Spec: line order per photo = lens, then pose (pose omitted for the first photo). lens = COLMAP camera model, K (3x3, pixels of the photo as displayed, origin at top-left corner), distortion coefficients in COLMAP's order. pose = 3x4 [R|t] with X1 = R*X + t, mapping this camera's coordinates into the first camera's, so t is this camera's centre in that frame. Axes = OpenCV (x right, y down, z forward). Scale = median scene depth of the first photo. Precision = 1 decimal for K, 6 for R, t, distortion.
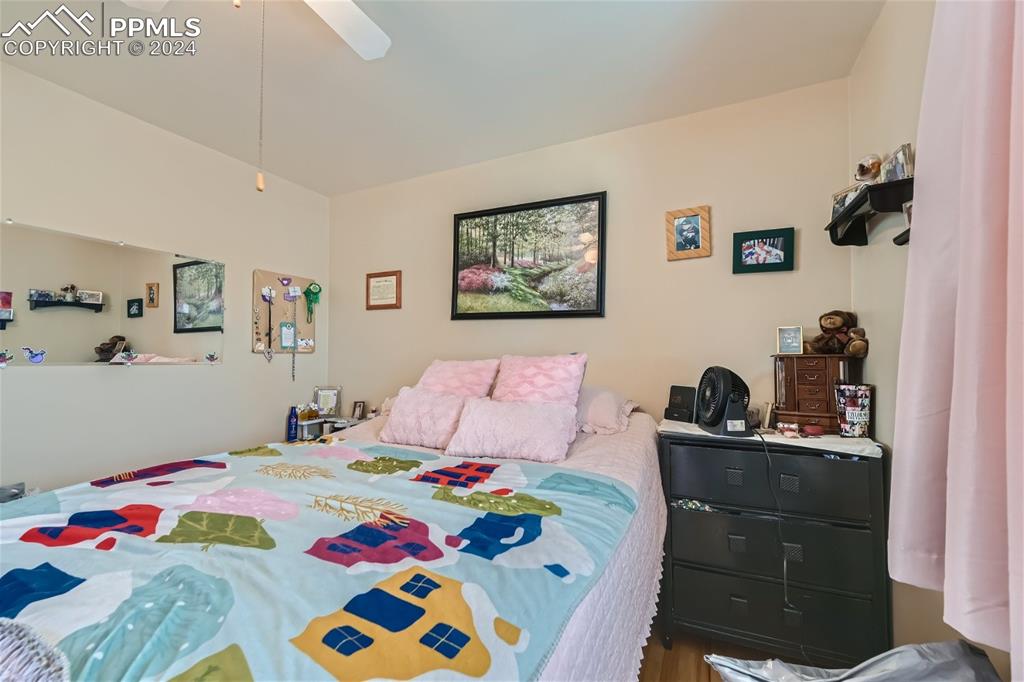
lens RADIAL K [[416.6, 0, 508.1], [0, 416.6, 343.6], [0, 0, 1]] dist [-0.001186, -0.000168]
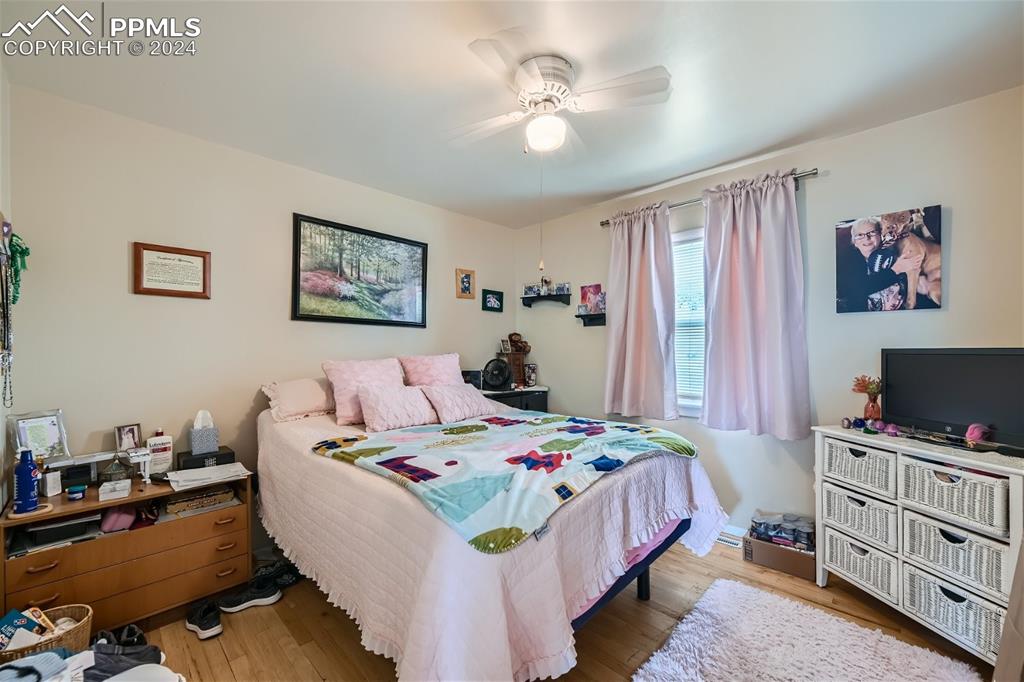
lens RADIAL K [[416.6, 0, 508.1], [0, 416.6, 343.6], [0, 0, 1]] dist [-0.001186, -0.000168]
pose [[0.319369, 0.005448, 0.947615, -0.967340], [-0.025919, 0.999660, 0.002988, -0.018205], [-0.947276, -0.025516, 0.319401, 0.214966]]
